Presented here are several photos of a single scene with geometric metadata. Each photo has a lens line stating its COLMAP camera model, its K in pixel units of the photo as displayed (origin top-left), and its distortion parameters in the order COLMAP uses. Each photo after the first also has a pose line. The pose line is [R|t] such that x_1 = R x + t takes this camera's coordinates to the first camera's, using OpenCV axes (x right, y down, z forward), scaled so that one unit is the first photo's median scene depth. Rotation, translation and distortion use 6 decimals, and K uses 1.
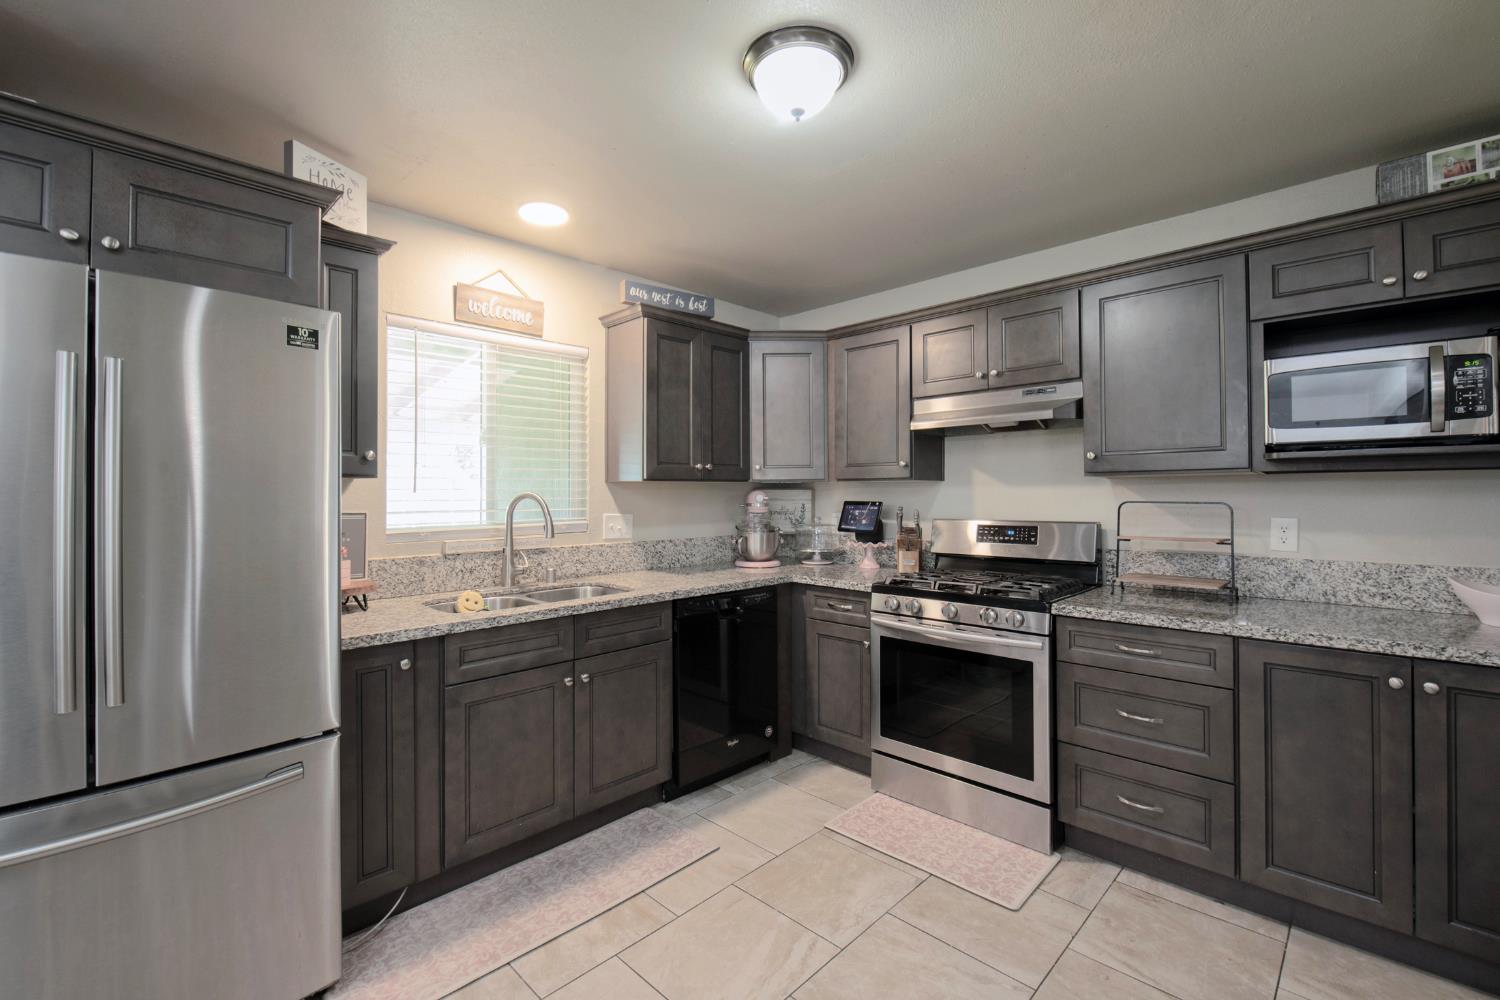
lens RADIAL K [[635.2, 0, 750.2], [0, 635.2, 487.9], [0, 0, 1]] dist [-0.008353, -0.000681]
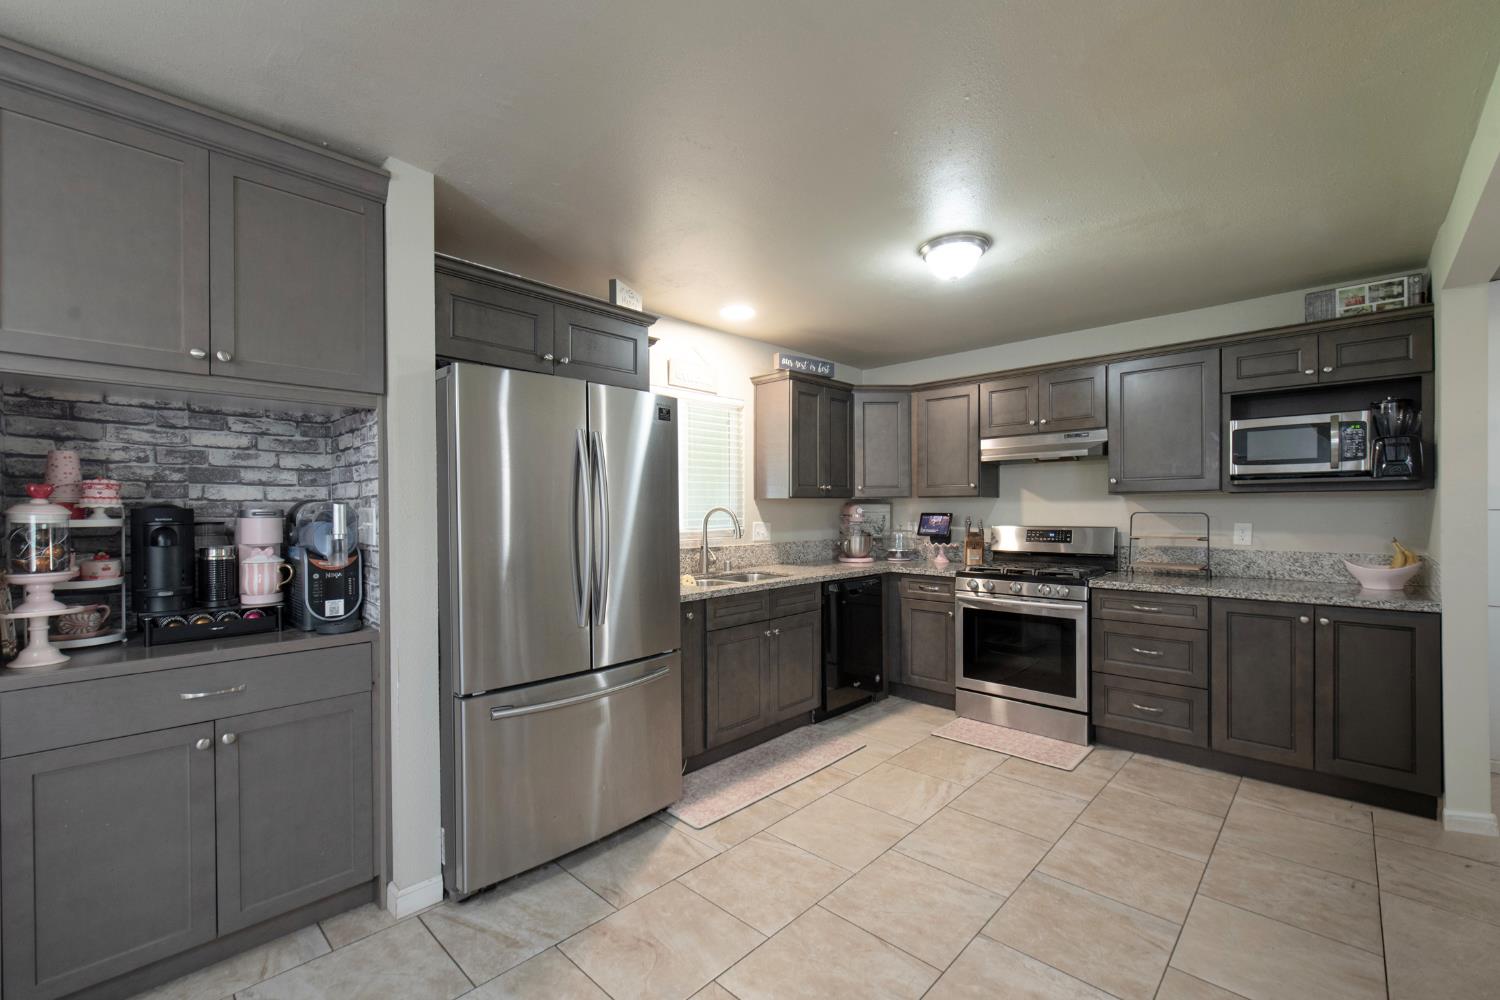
lens RADIAL K [[623.1, 0, 758.0], [0, 623.1, 514.9], [0, 0, 1]] dist [-0.000761, -0.000046]
pose [[0.999715, -0.001853, 0.023806, -0.330645], [0.001370, 0.999792, 0.020329, -0.003023], [-0.023839, -0.020291, 0.999510, -0.437567]]
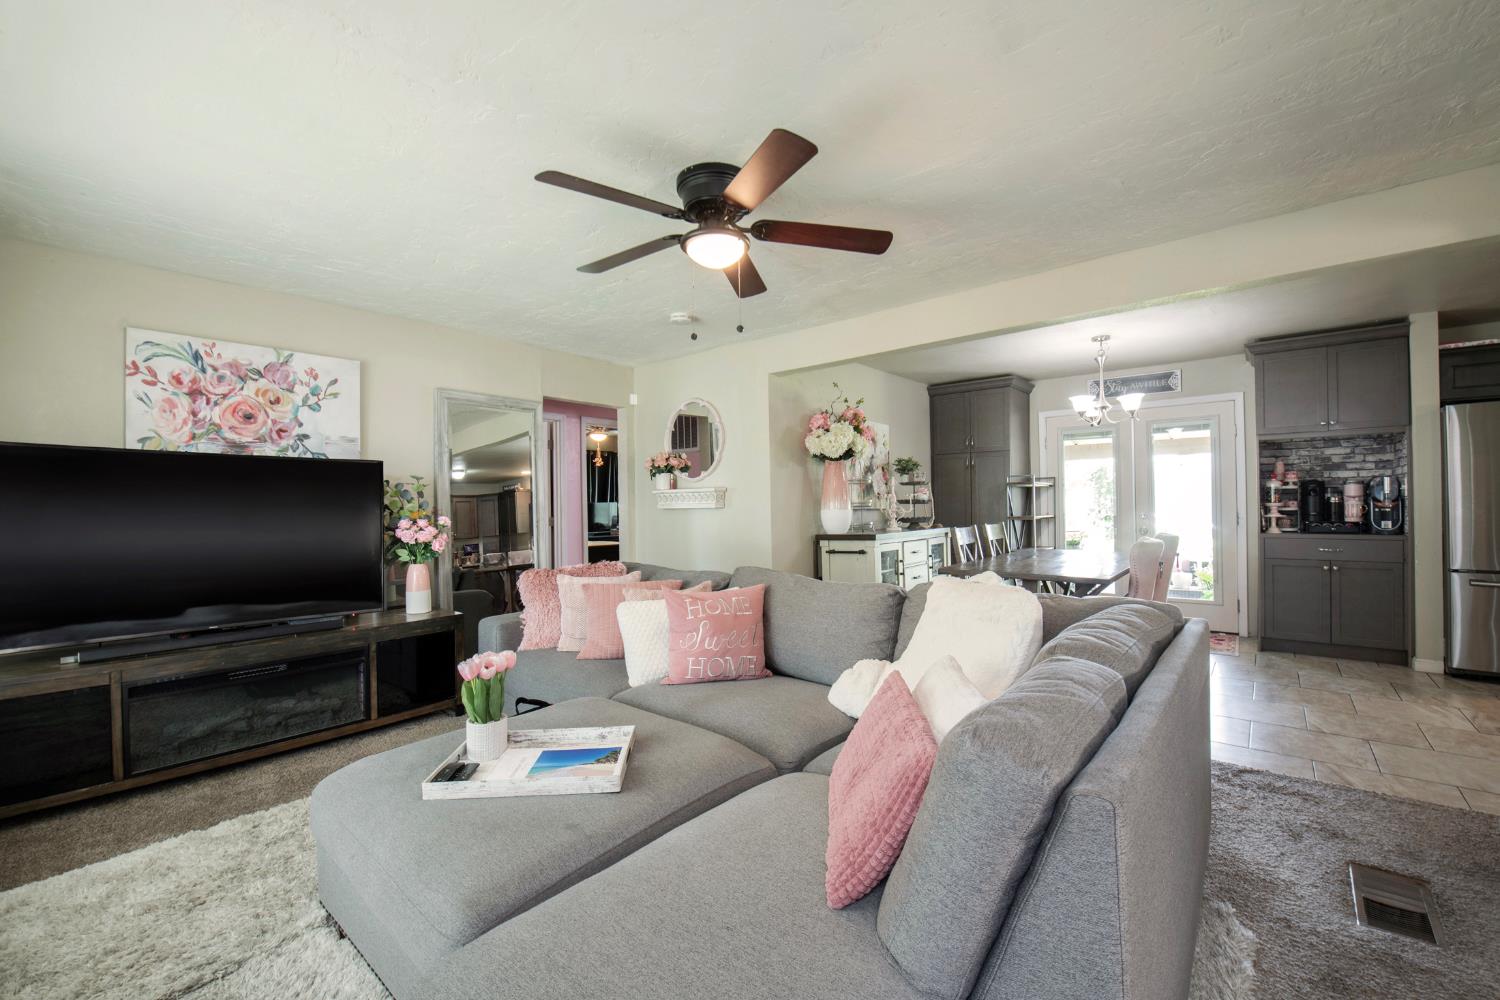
lens RADIAL K [[613.6, 0, 755.8], [0, 613.6, 500.0], [0, 0, 1]] dist [-0.017266, -0.001011]
pose [[0.071831, -0.003768, -0.997410, 0.781180], [0.023975, 0.999710, -0.002050, 0.025254], [0.997129, -0.023766, 0.071901, -1.597824]]
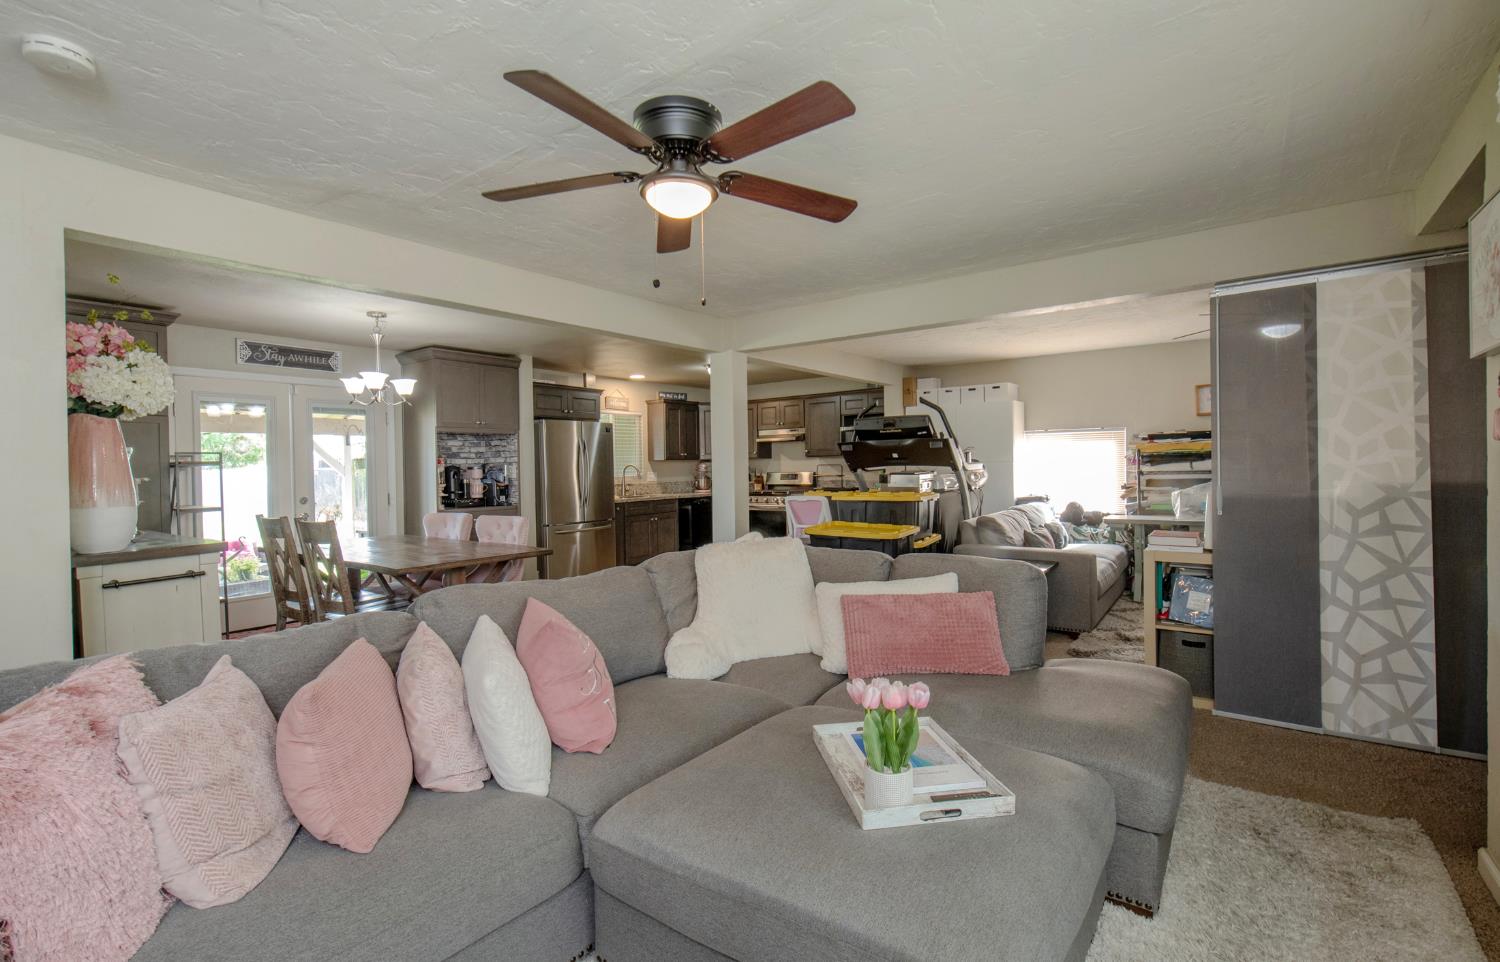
lens RADIAL K [[662.5, 0, 750.0], [0, 662.5, 481.0], [0, 0, 1]] dist [0.000357, 0.000035]
pose [[0.991913, -0.016097, 0.125896, -0.201856], [0.012038, 0.999385, 0.032934, -0.012813], [-0.126349, -0.031152, 0.991497, -2.499195]]
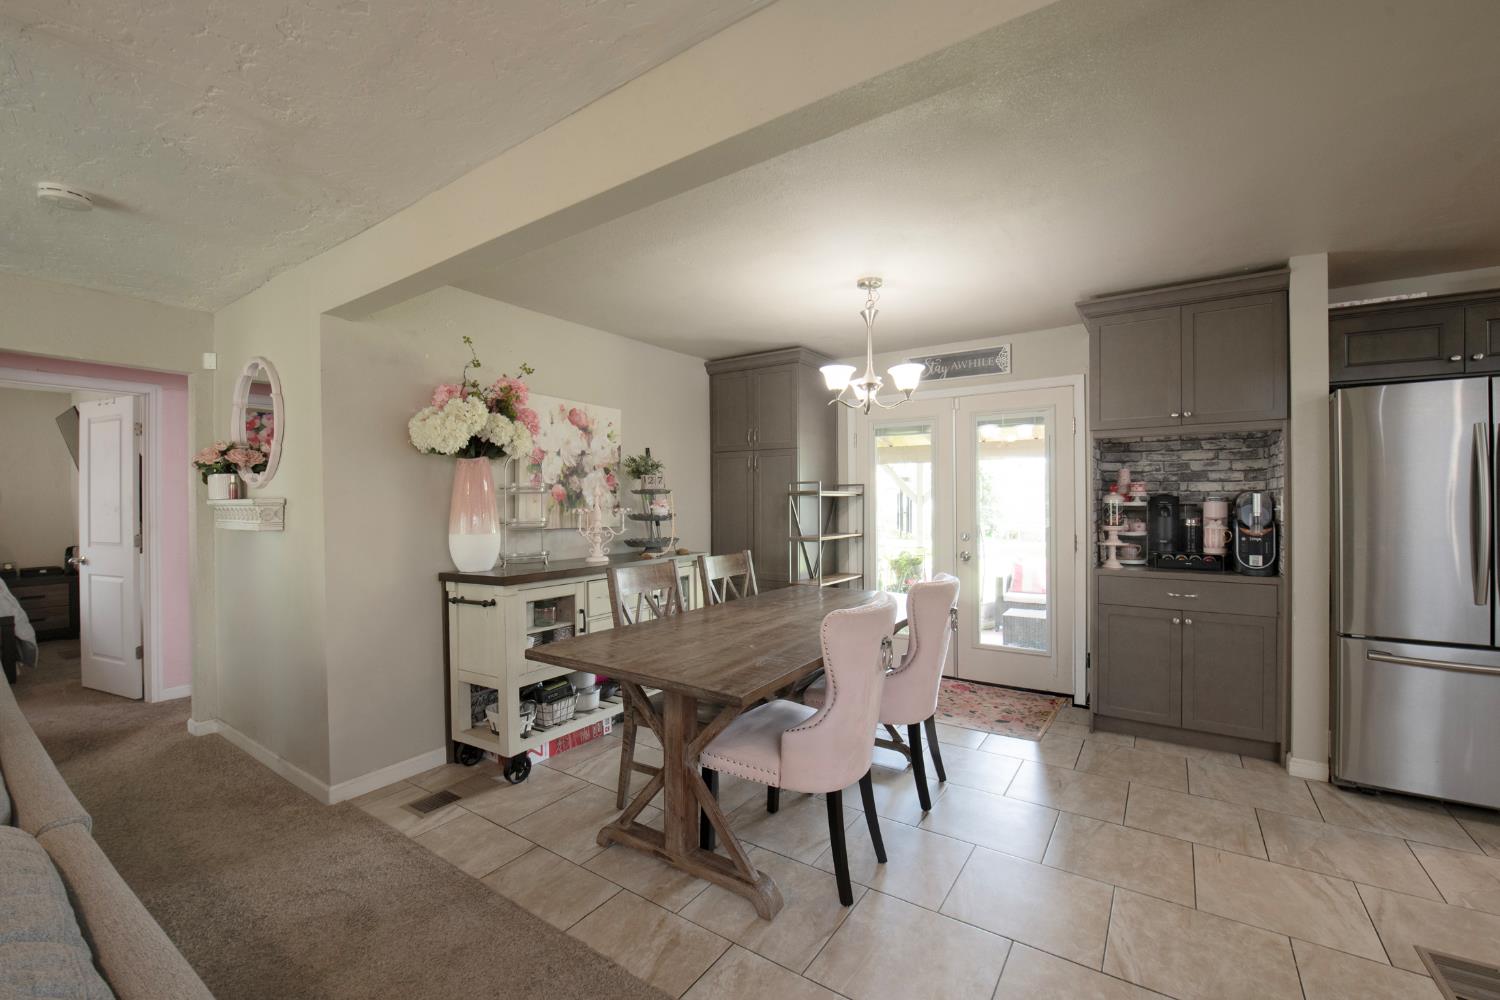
lens RADIAL K [[613.6, 0, 755.8], [0, 613.6, 500.0], [0, 0, 1]] dist [-0.017266, -0.001011]
pose [[0.176673, 0.001823, -0.984268, 0.185428], [0.015174, 0.999874, 0.004575, -0.009146], [0.984153, -0.015744, 0.176623, -0.839784]]
